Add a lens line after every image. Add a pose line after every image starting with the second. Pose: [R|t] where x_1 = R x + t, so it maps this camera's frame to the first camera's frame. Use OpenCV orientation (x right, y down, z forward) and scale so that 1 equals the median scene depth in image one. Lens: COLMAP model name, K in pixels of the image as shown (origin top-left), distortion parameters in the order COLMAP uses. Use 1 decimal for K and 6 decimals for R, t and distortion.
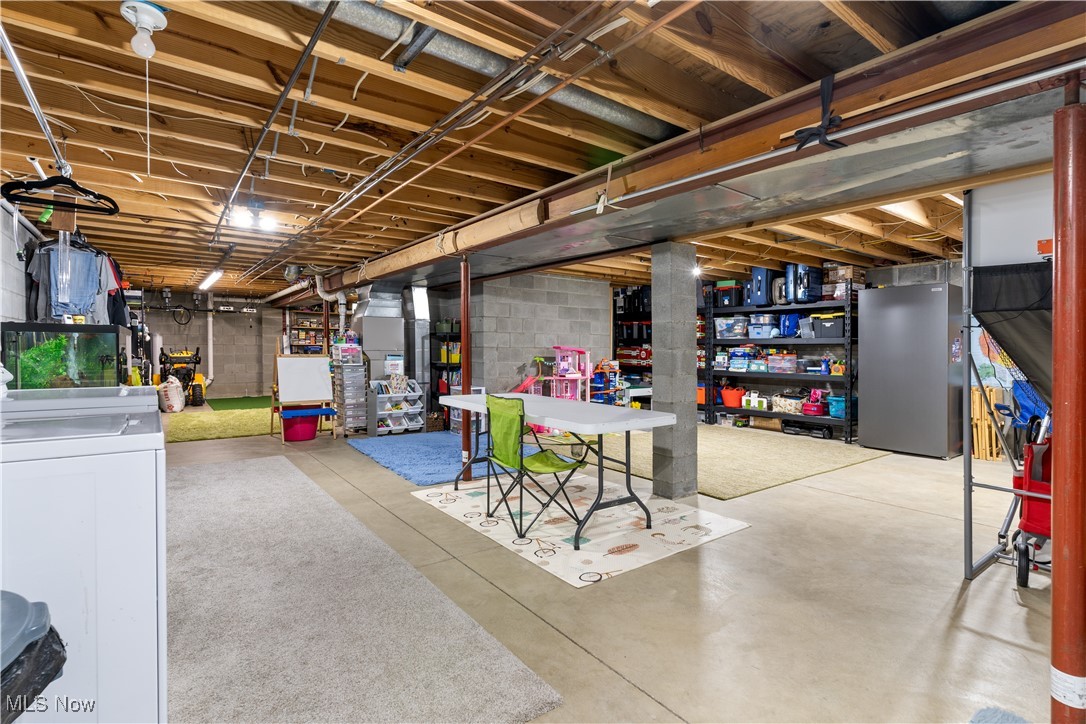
lens RADIAL K [[530.5, 0, 543.6], [0, 530.5, 360.3], [0, 0, 1]] dist [0.000652, 0.000272]
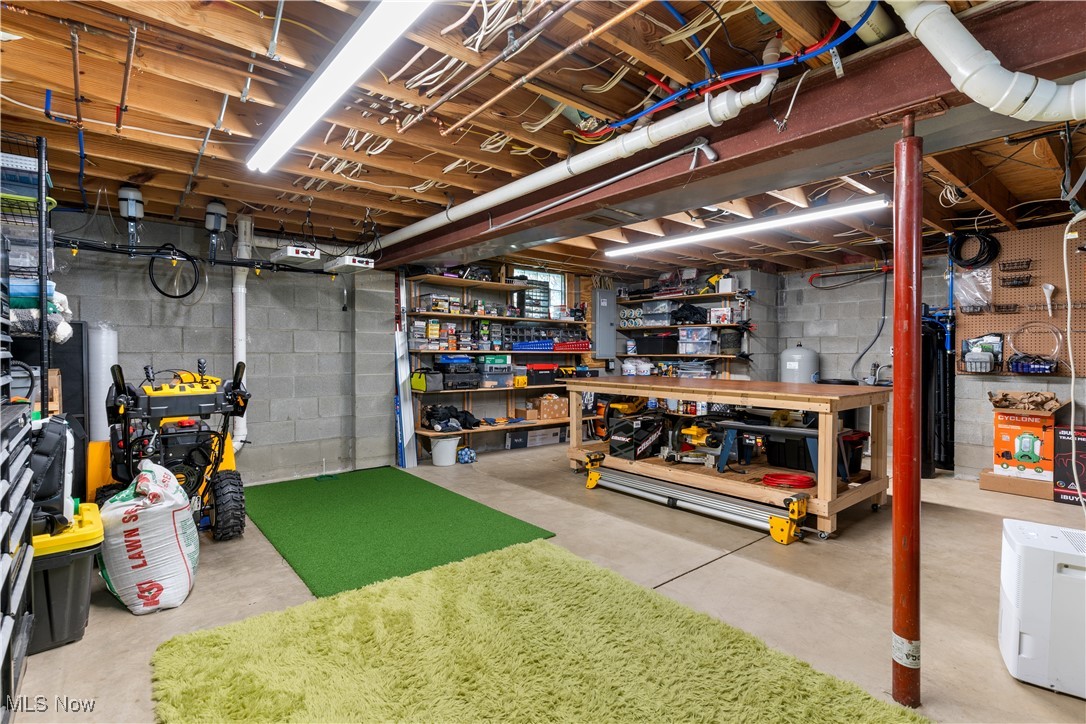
lens RADIAL K [[530.5, 0, 543.5], [0, 530.5, 356.9], [0, 0, 1]] dist [0.000652, 0.000272]
pose [[0.998273, -0.005669, 0.058470, -0.426743], [0.006576, 0.999861, -0.015319, -0.018983], [-0.058375, 0.015677, 0.998172, 0.590591]]
